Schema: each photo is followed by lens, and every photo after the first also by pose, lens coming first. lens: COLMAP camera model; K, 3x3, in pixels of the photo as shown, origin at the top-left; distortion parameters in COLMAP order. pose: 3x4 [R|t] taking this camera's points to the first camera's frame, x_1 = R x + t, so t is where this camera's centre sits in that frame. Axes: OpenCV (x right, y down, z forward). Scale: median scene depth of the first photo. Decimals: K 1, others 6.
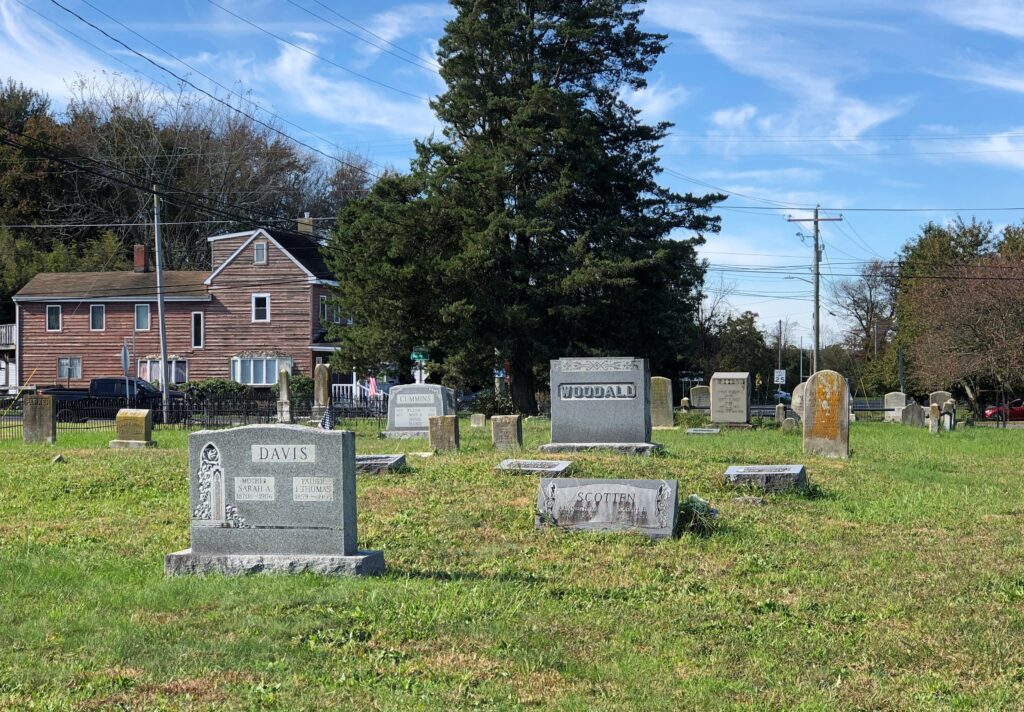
lens RADIAL K [[2097.2, 0, 512.0], [0, 2097.2, 356.0], [0, 0, 1]] dist [0.022927, 0.094622]
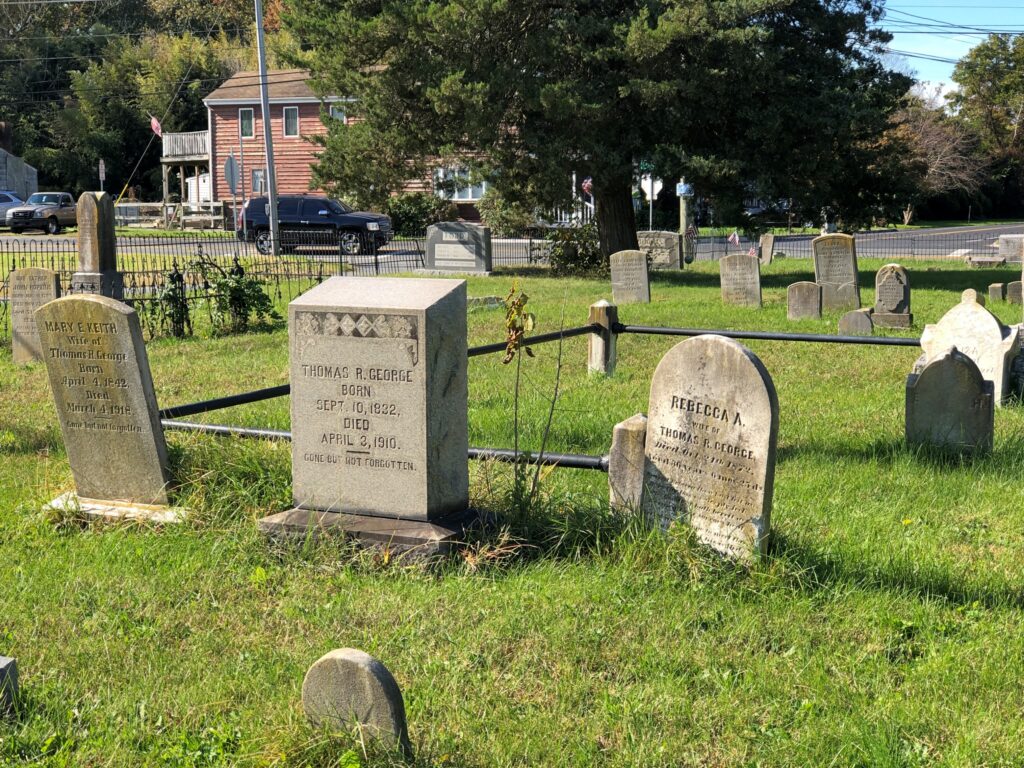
lens RADIAL K [[1712.6, 0, 512.0], [0, 1712.6, 384.0], [0, 0, 1]] dist [0.004649, 0.060585]
pose [[0.969972, 0.023948, -0.242034, 0.064739], [0.007746, 0.991594, 0.129158, -0.001749], [0.243092, -0.127154, 0.961633, 0.333508]]
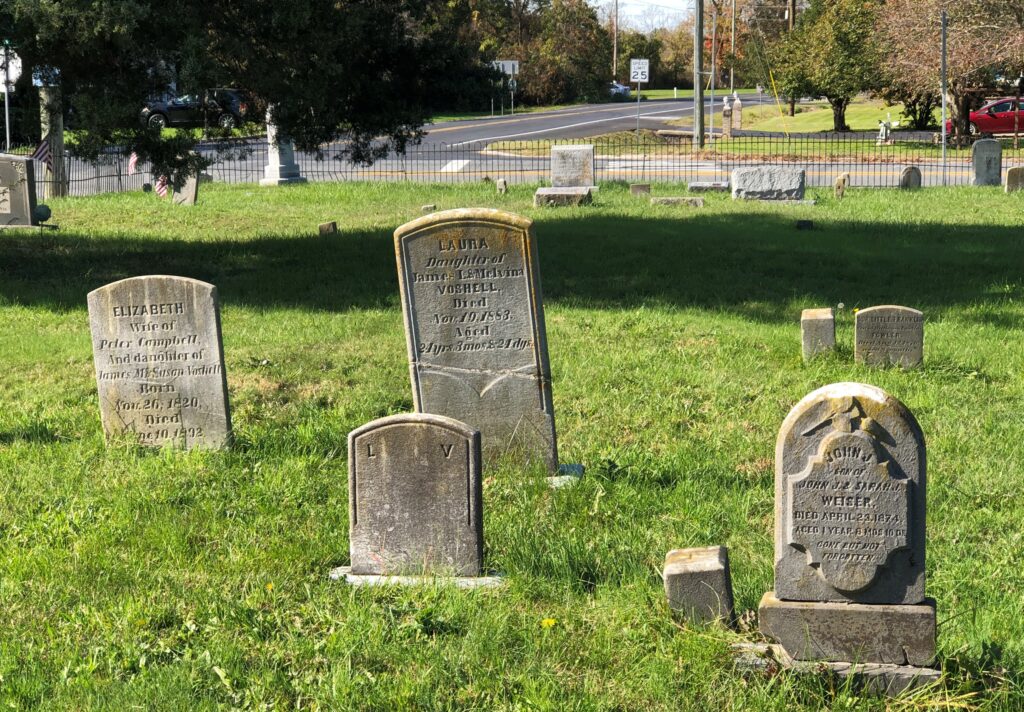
lens RADIAL K [[2097.2, 0, 512.0], [0, 2097.2, 356.0], [0, 0, 1]] dist [0.022927, 0.094622]
pose [[0.997962, -0.016405, 0.061666, 0.044263], [0.006989, 0.988674, 0.149918, 0.001875], [-0.063427, -0.149181, 0.986774, 0.506456]]
